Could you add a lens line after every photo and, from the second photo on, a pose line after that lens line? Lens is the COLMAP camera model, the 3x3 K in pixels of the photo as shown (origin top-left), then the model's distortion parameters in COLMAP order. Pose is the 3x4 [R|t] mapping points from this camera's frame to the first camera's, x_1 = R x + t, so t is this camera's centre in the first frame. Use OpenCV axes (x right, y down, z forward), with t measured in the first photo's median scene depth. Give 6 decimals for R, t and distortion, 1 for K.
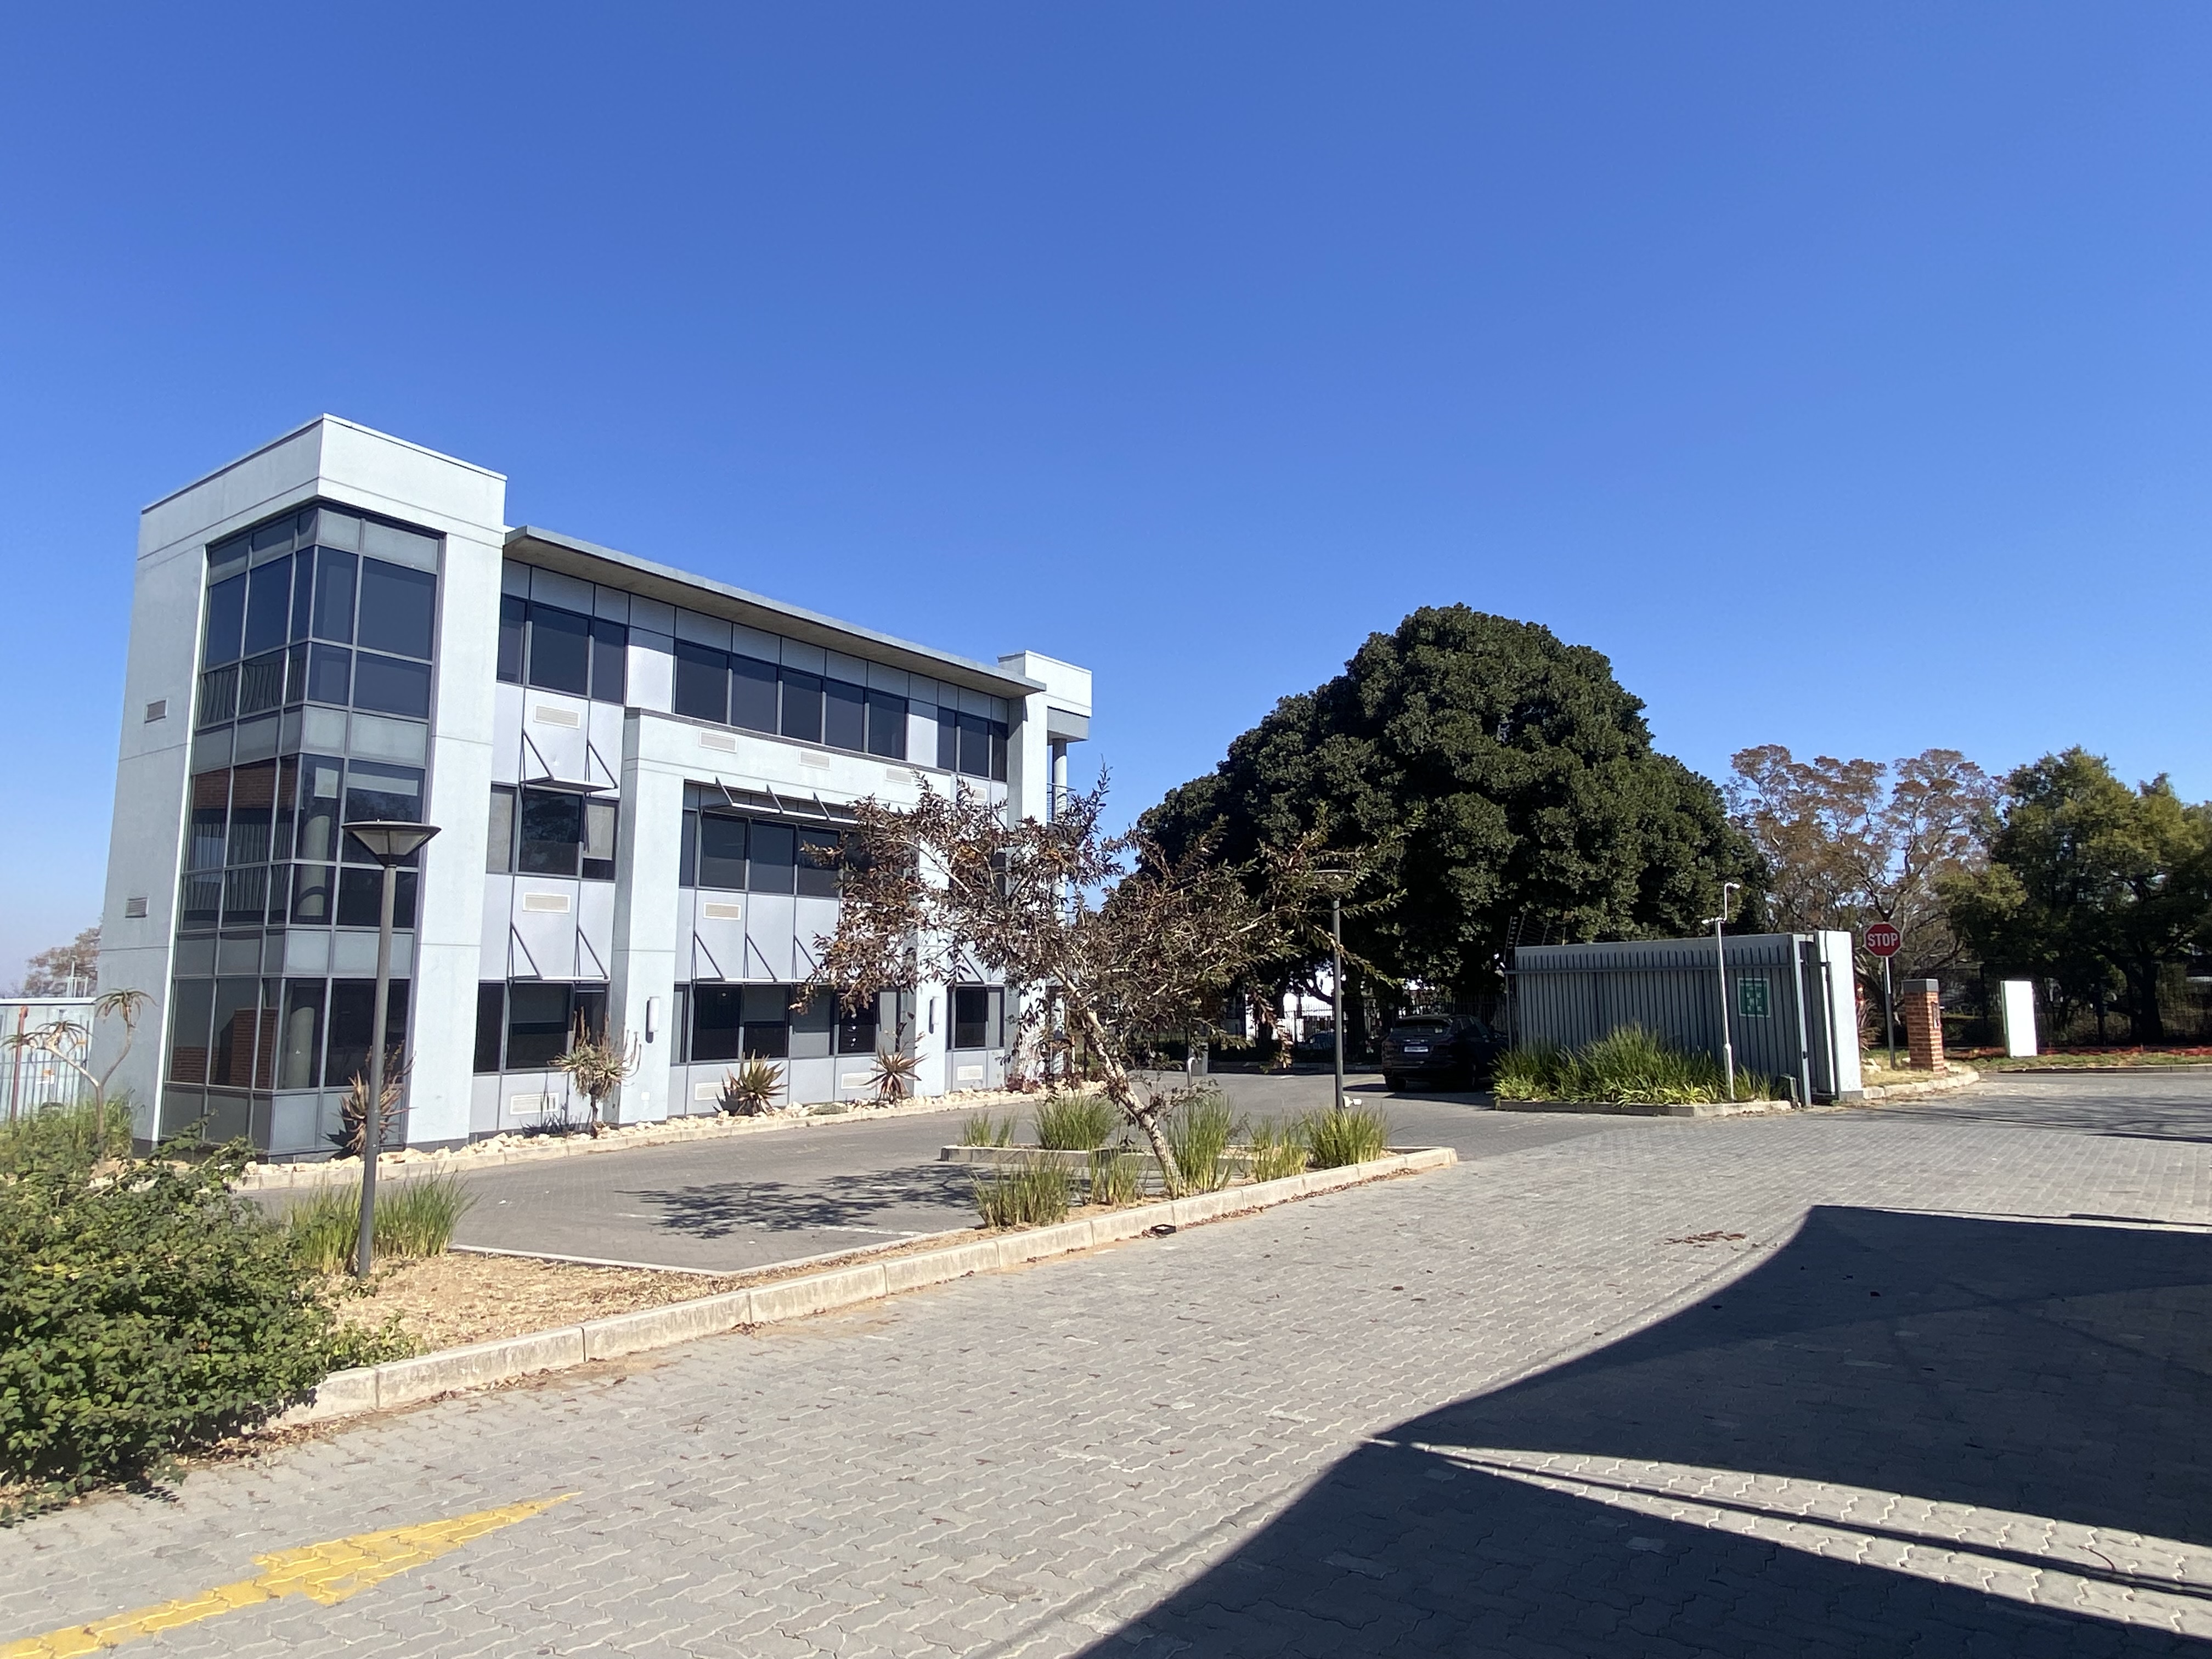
lens RADIAL K [[1368.6, 0, 1106.0], [0, 1368.6, 829.5], [0, 0, 1]] dist [-0.001049, -0.000868]
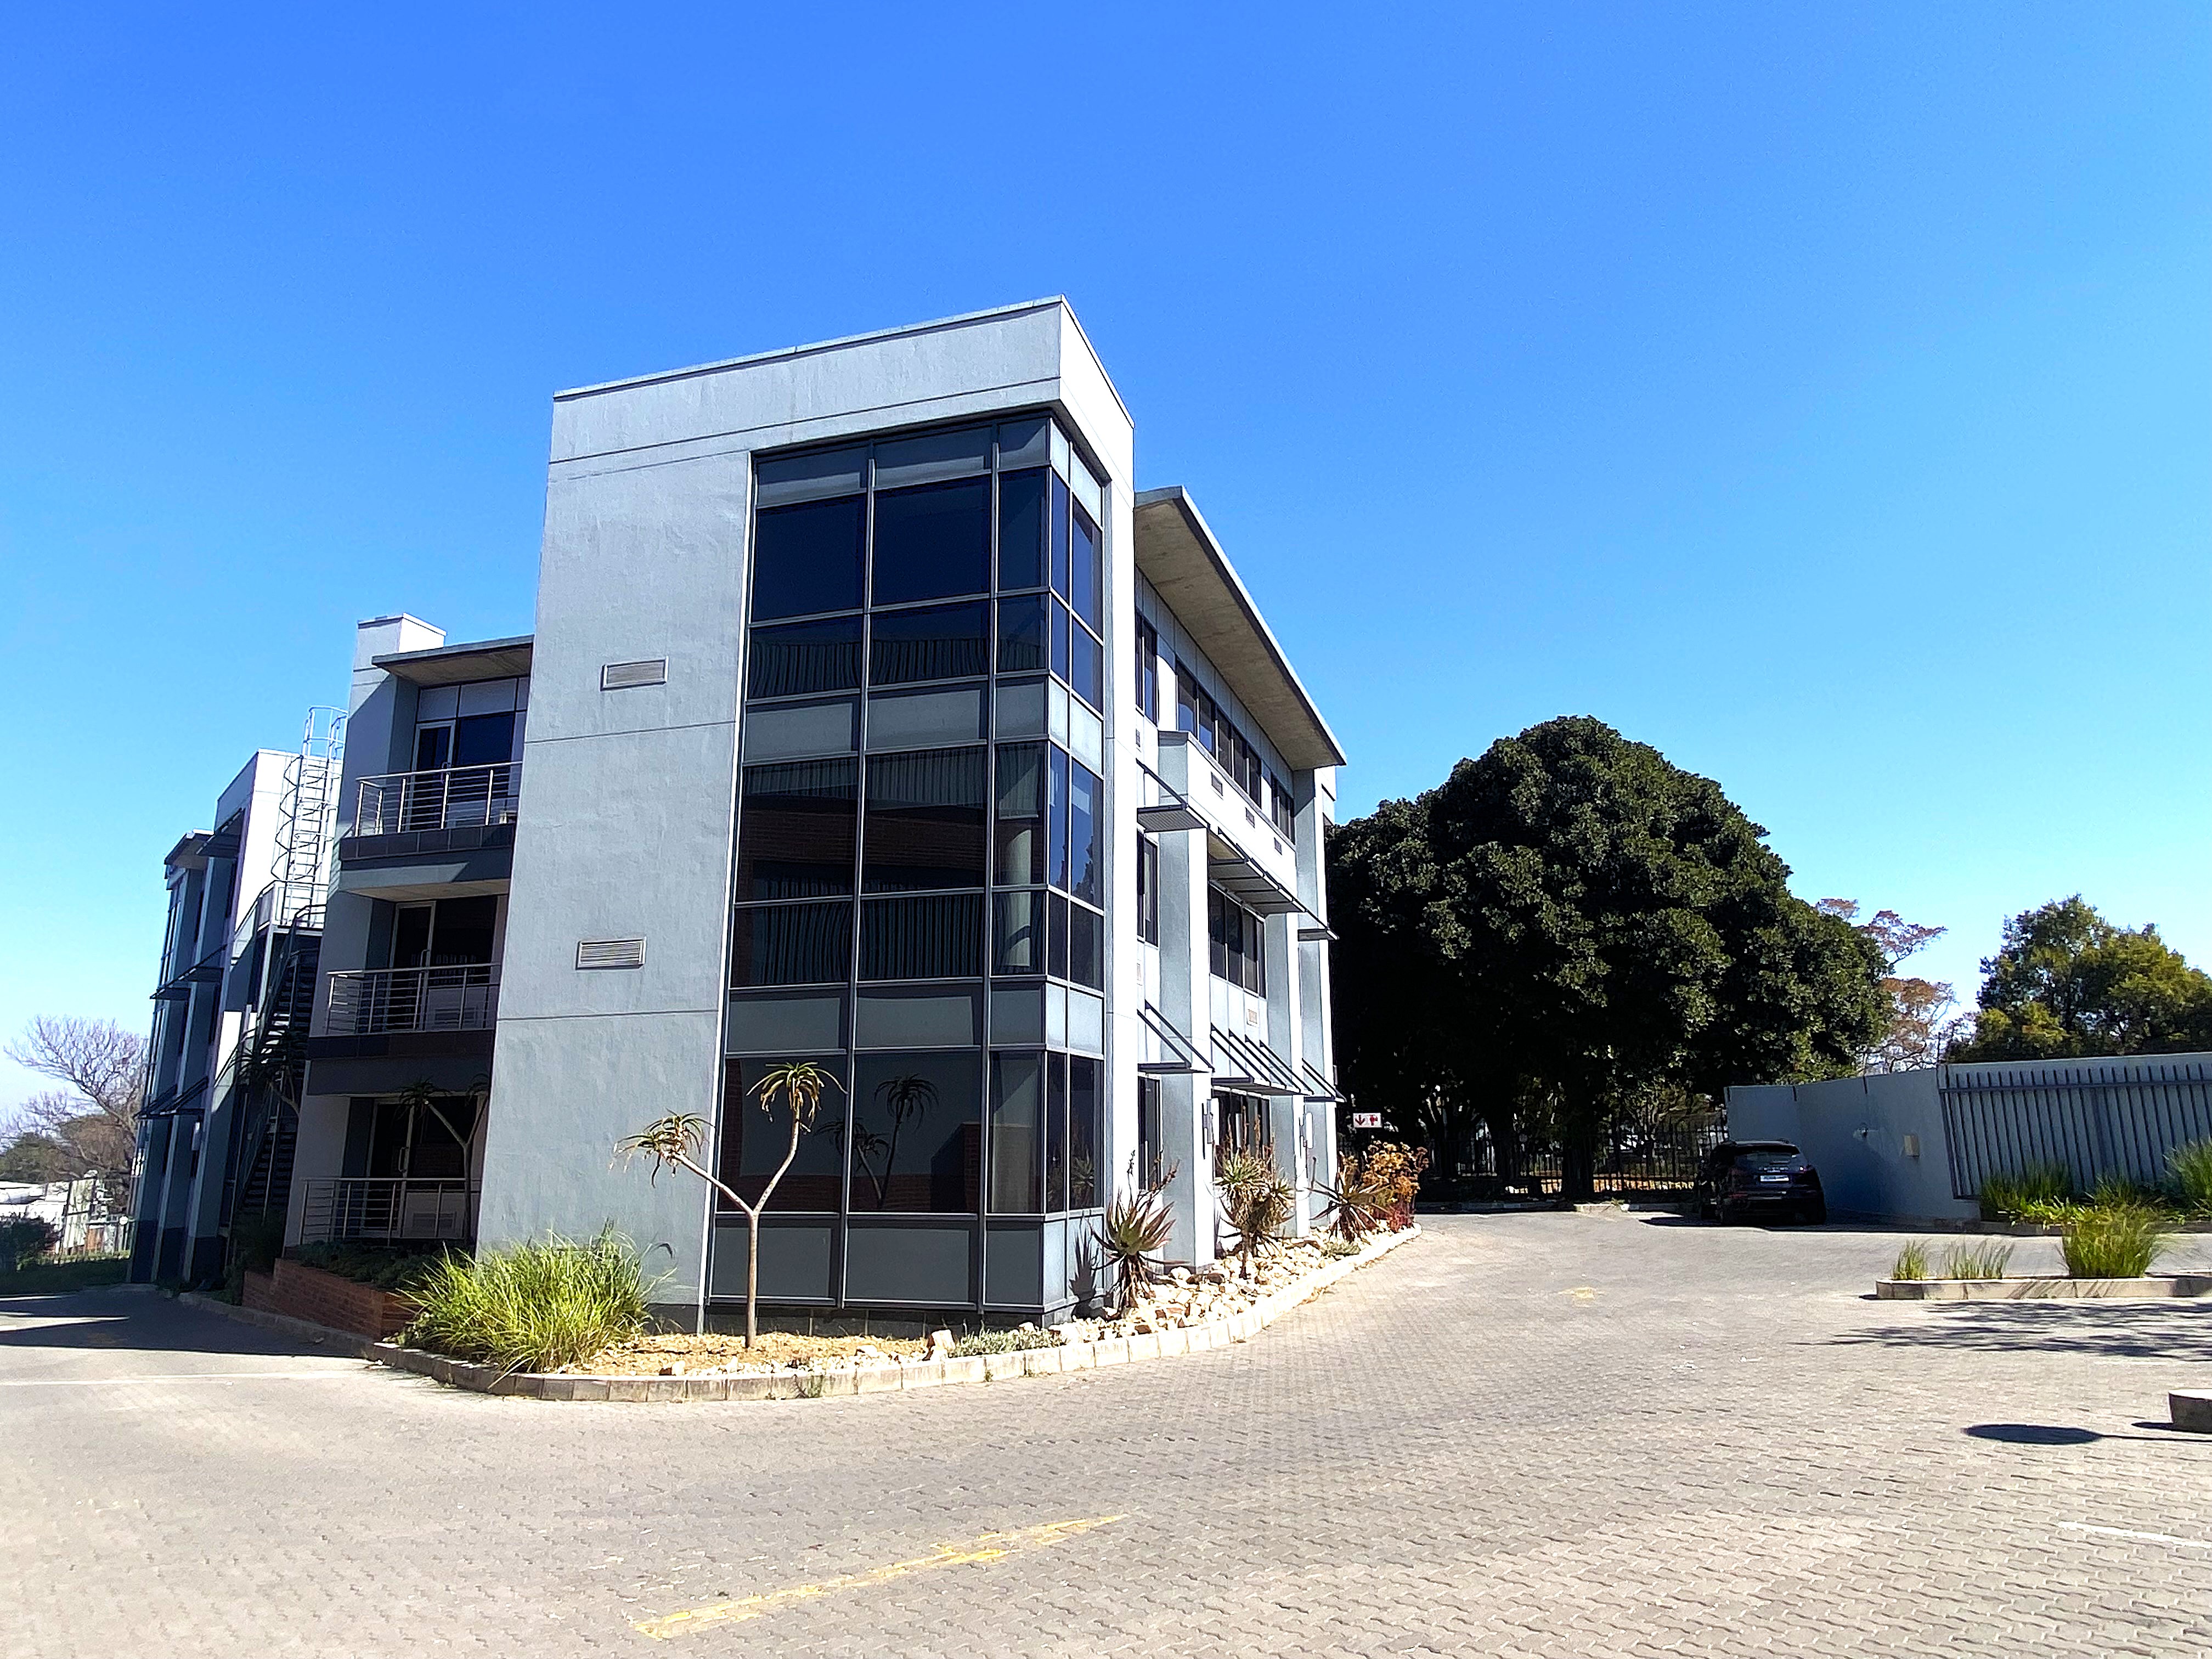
lens RADIAL K [[1452.8, 0, 1106.0], [0, 1452.8, 829.5], [0, 0, 1]] dist [0.153866, -0.271477]
pose [[0.954251, 0.063211, 0.292248, -0.552506], [-0.034947, 0.994278, -0.100946, 0.048004], [-0.296957, 0.086114, 0.951000, 0.179703]]
